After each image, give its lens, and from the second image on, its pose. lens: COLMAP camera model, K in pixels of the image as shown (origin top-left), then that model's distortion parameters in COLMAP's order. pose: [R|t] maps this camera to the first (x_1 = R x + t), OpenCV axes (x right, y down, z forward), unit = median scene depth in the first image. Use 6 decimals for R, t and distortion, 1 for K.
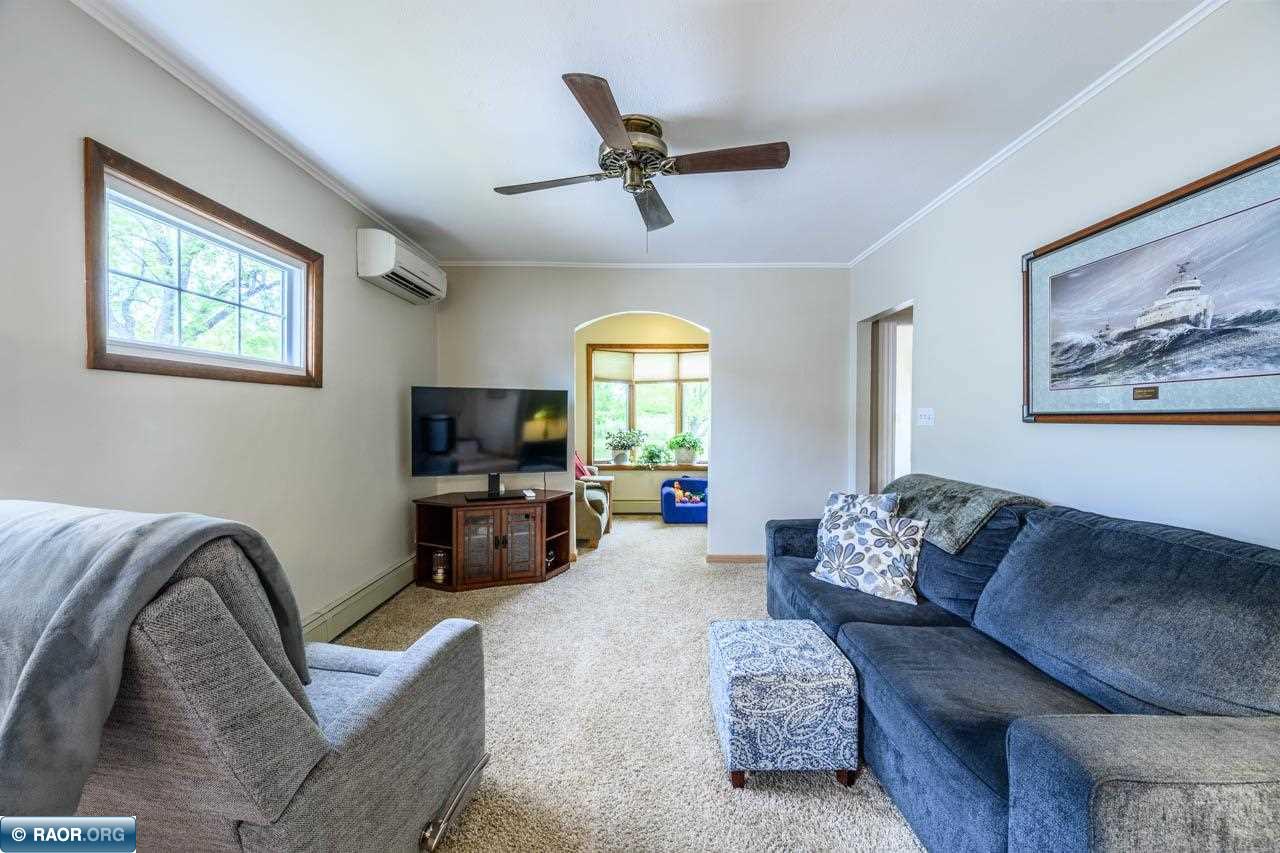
lens RADIAL K [[496.9, 0, 642.4], [0, 496.9, 425.9], [0, 0, 1]] dist [-0.001860, -0.000189]
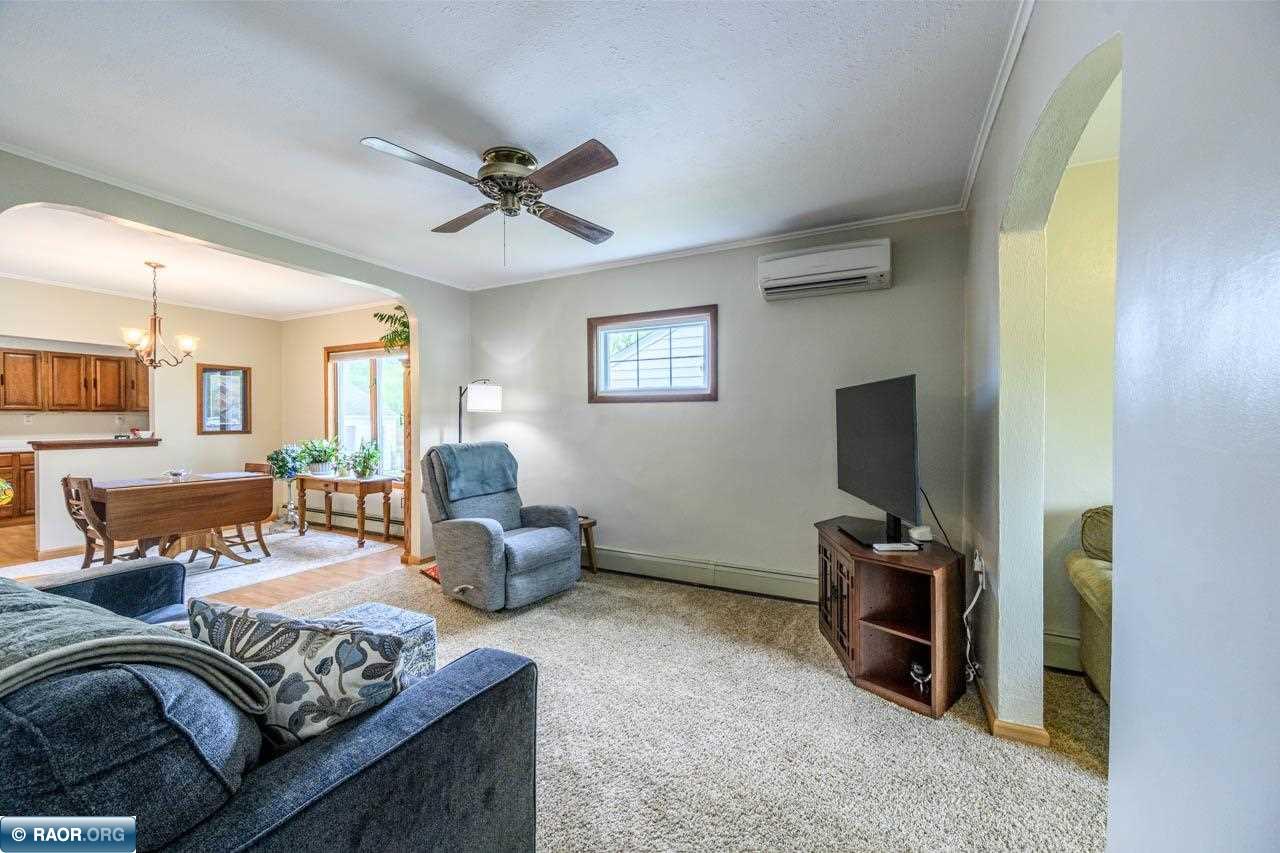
lens RADIAL K [[496.9, 0, 640.5], [0, 496.9, 422.6], [0, 0, 1]] dist [-0.001860, -0.000189]
pose [[-0.455216, 0.003630, -0.890374, 0.296337], [-0.020717, 0.999678, 0.014667, -0.013821], [0.890140, 0.025123, -0.454994, 0.632771]]
